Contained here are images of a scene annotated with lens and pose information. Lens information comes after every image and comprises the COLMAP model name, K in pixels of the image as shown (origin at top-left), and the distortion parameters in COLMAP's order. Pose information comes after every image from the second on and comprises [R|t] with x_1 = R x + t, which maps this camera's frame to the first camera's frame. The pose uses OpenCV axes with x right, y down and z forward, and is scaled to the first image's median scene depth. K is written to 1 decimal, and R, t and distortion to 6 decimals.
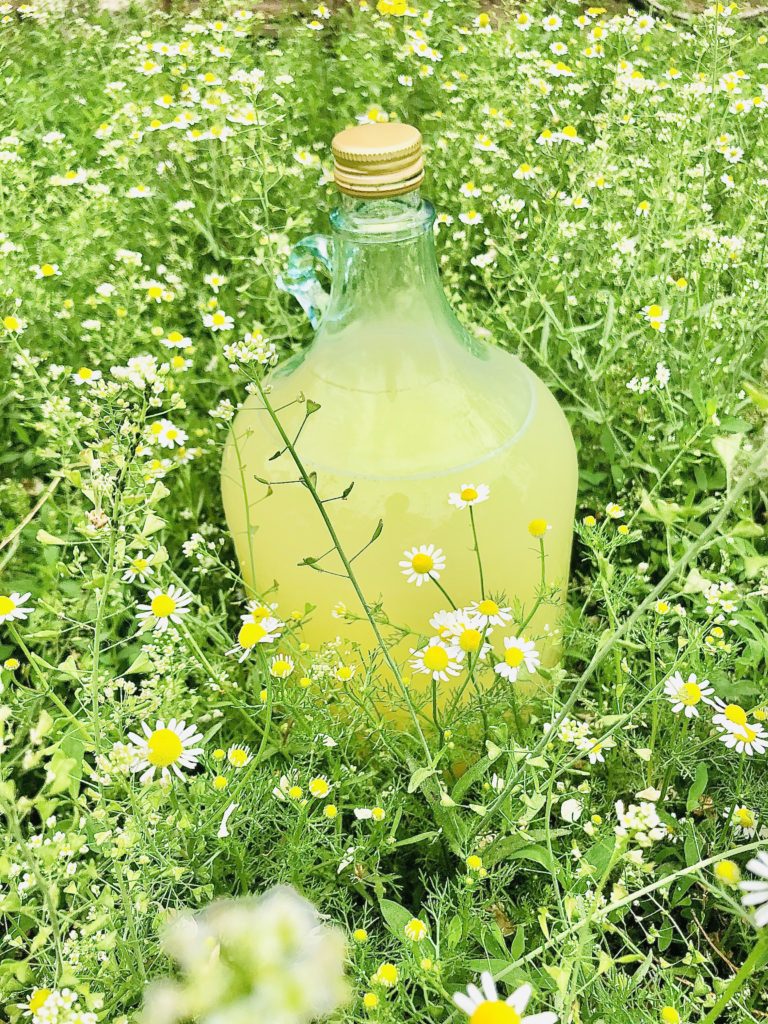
lens RADIAL K [[844.6, 0, 381.9], [0, 844.6, 482.4], [0, 0, 1]] dist [-0.059057, 0.005951]
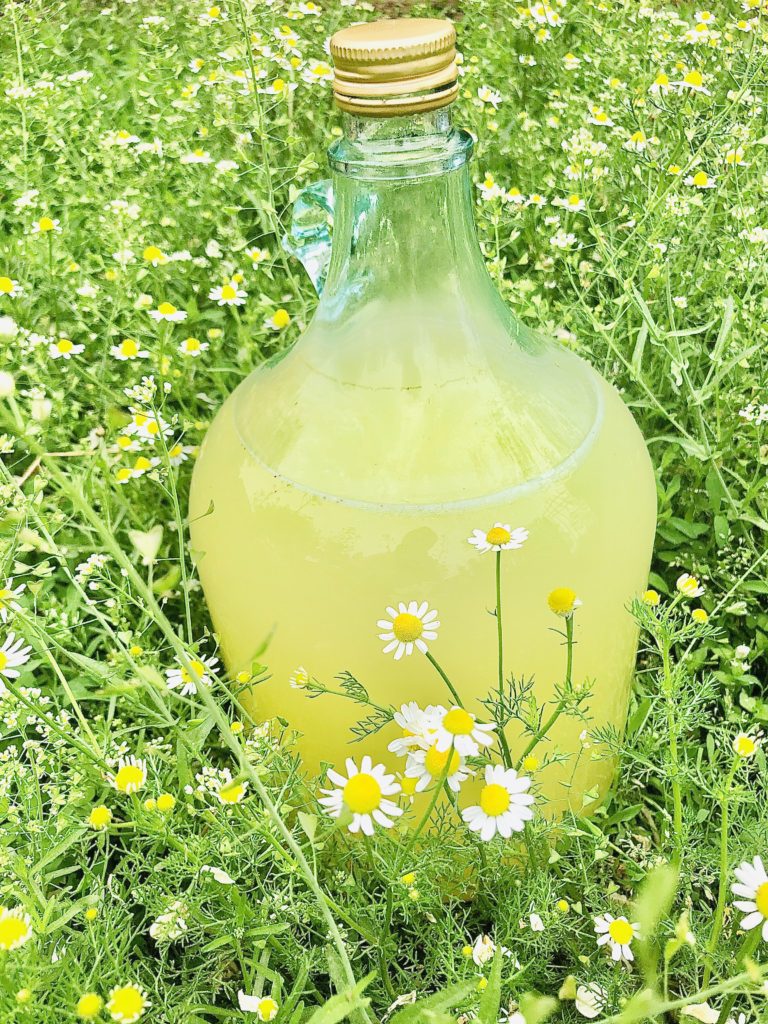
lens RADIAL K [[844.6, 0, 381.9], [0, 844.6, 482.4], [0, 0, 1]] dist [-0.059057, 0.005951]
pose [[0.985749, 0.094109, -0.139439, 0.078436], [-0.097406, 0.995100, -0.016998, -0.008246], [0.137156, 0.030338, 0.990085, 0.197005]]
